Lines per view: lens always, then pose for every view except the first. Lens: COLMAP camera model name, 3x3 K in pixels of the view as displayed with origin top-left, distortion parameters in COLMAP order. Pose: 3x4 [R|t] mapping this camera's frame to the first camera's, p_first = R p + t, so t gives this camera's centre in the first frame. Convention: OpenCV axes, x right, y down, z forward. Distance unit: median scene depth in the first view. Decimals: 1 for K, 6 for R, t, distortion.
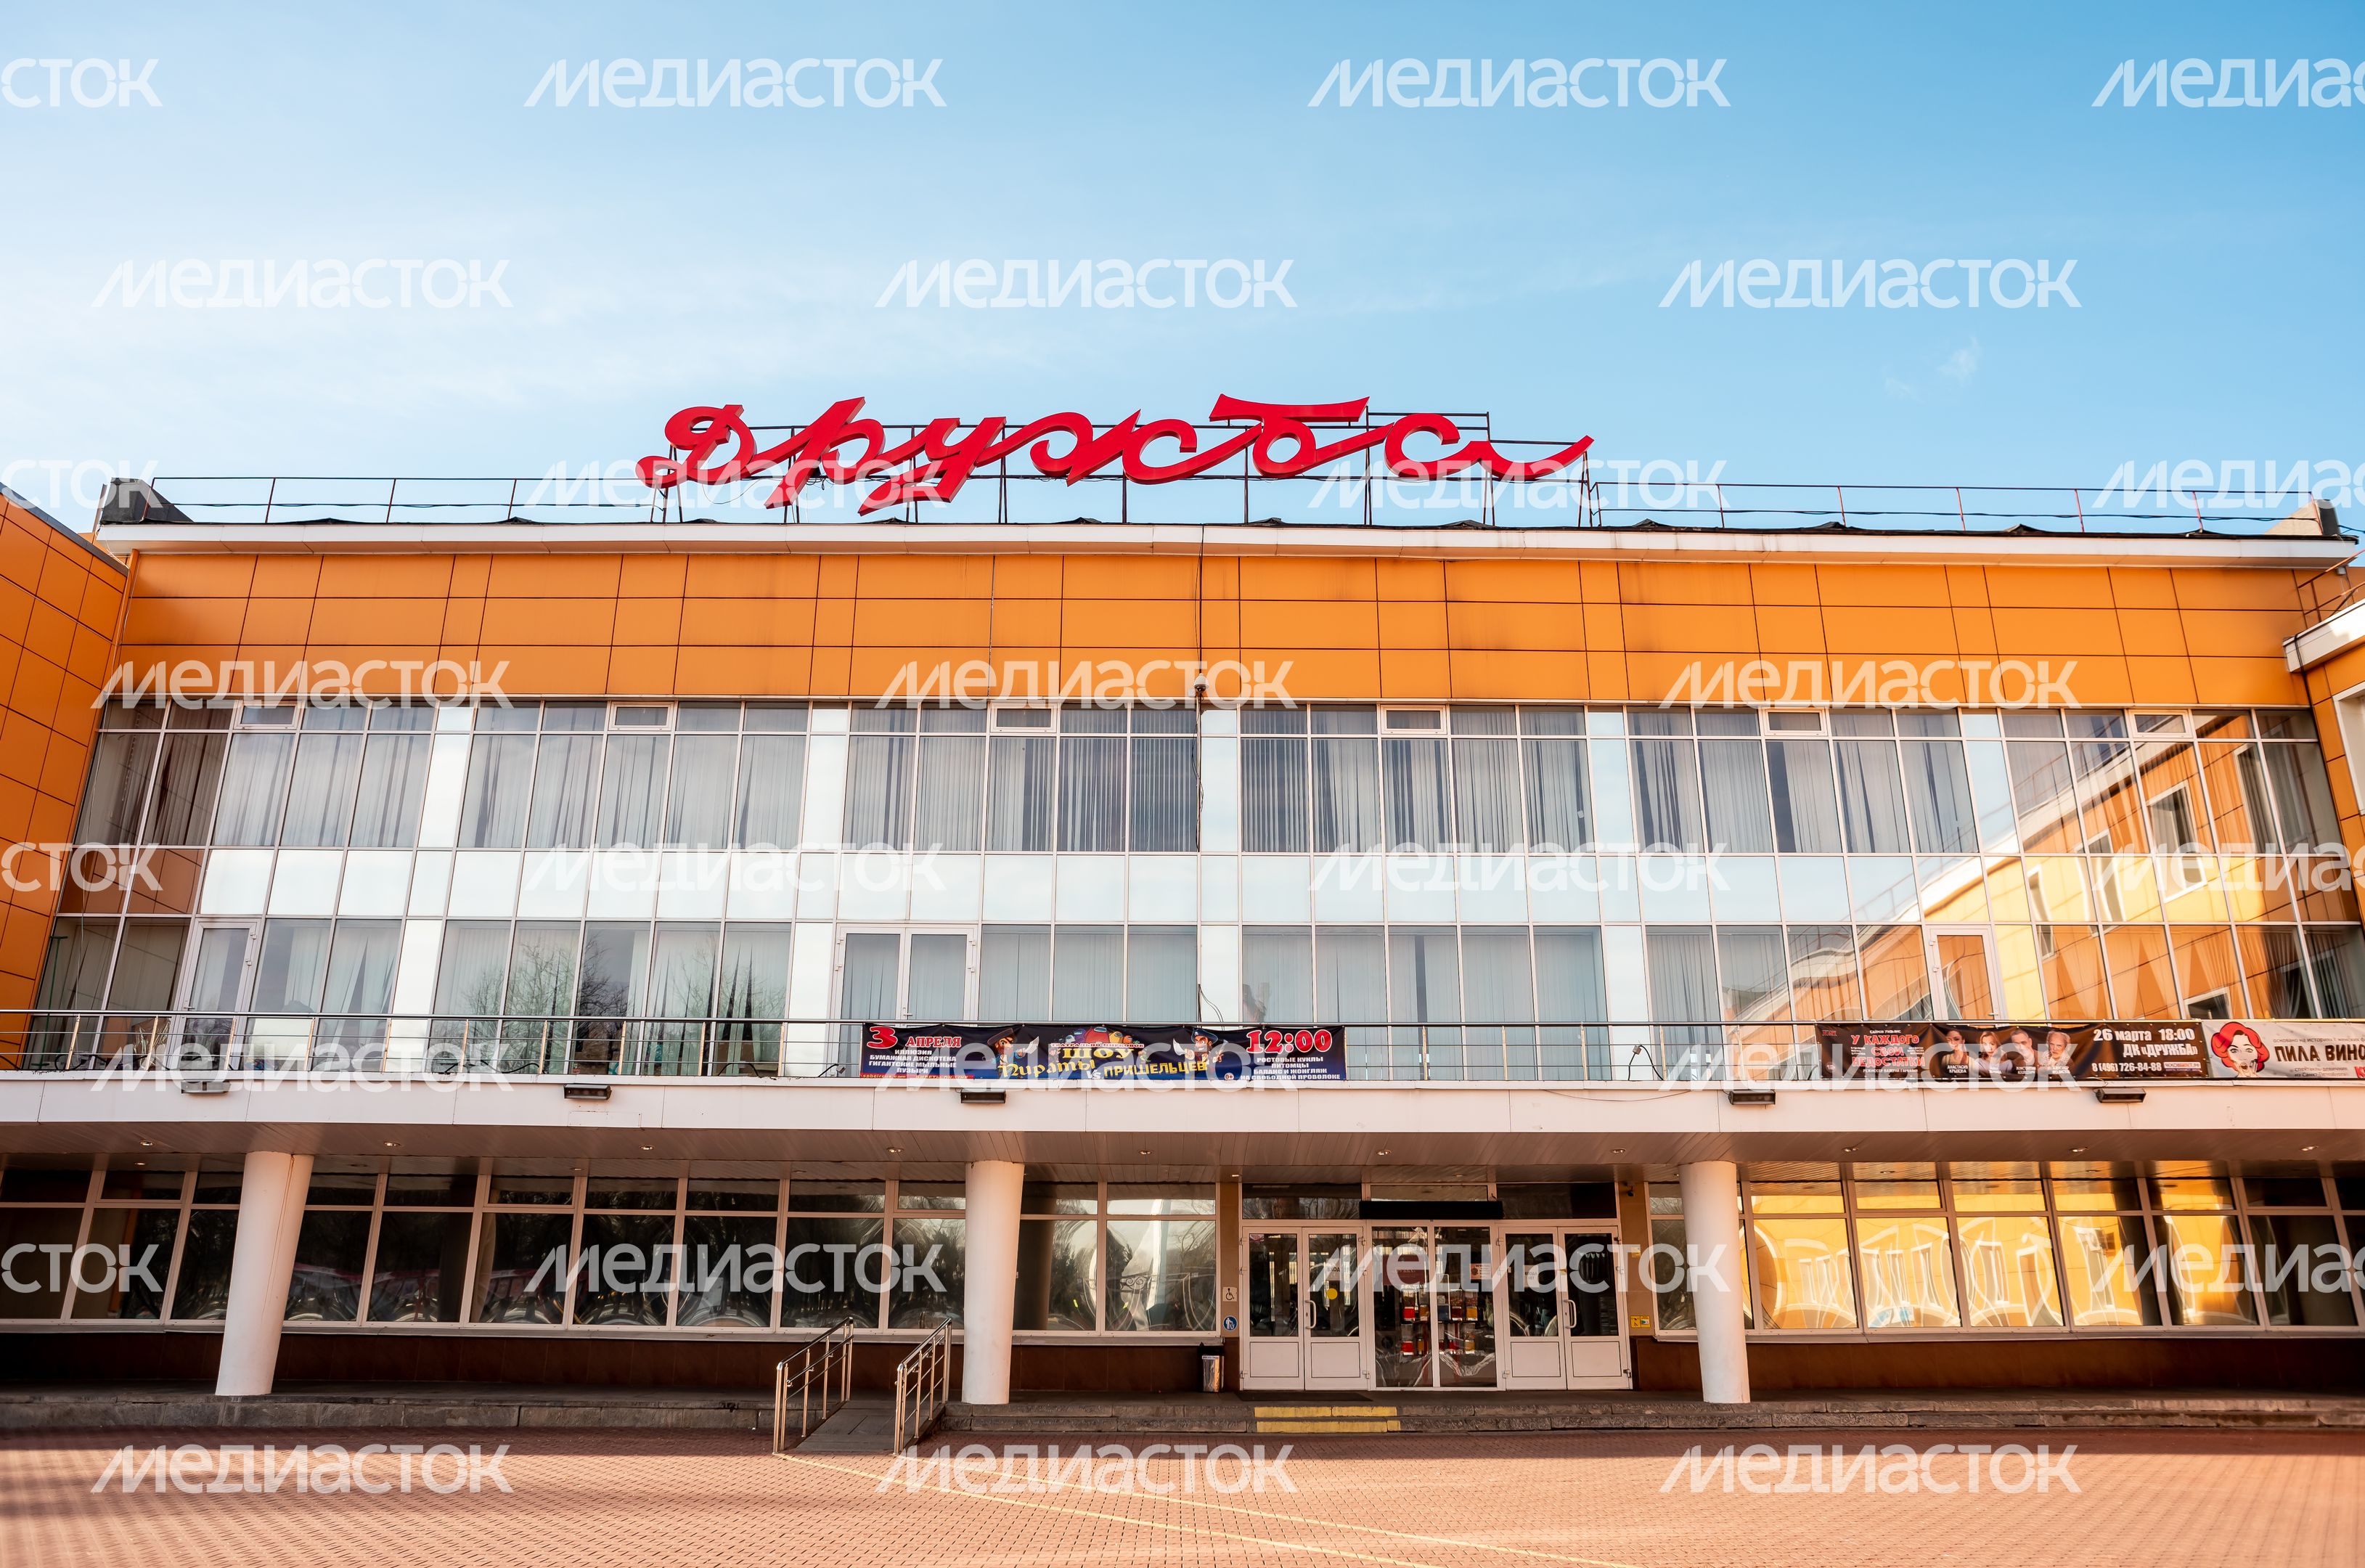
lens RADIAL K [[1632.4, 0, 1182.2], [0, 1632.4, 770.7], [0, 0, 1]] dist [-0.085908, 0.080436]
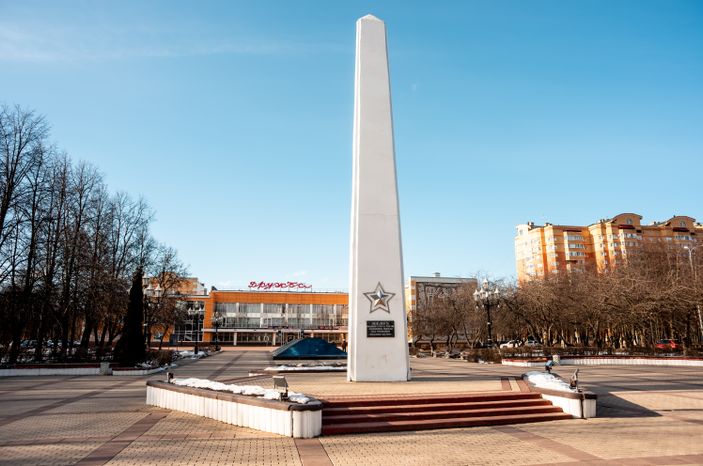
lens RADIAL K [[495.7, 0, 355.2], [0, 495.7, 228.2], [0, 0, 1]] dist [-0.094968, 0.100287]
pose [[0.986234, 0.033582, 0.161910, -0.122305], [-0.050399, 0.993619, 0.100906, -1.264334], [-0.157488, -0.107677, 0.981633, -3.675010]]
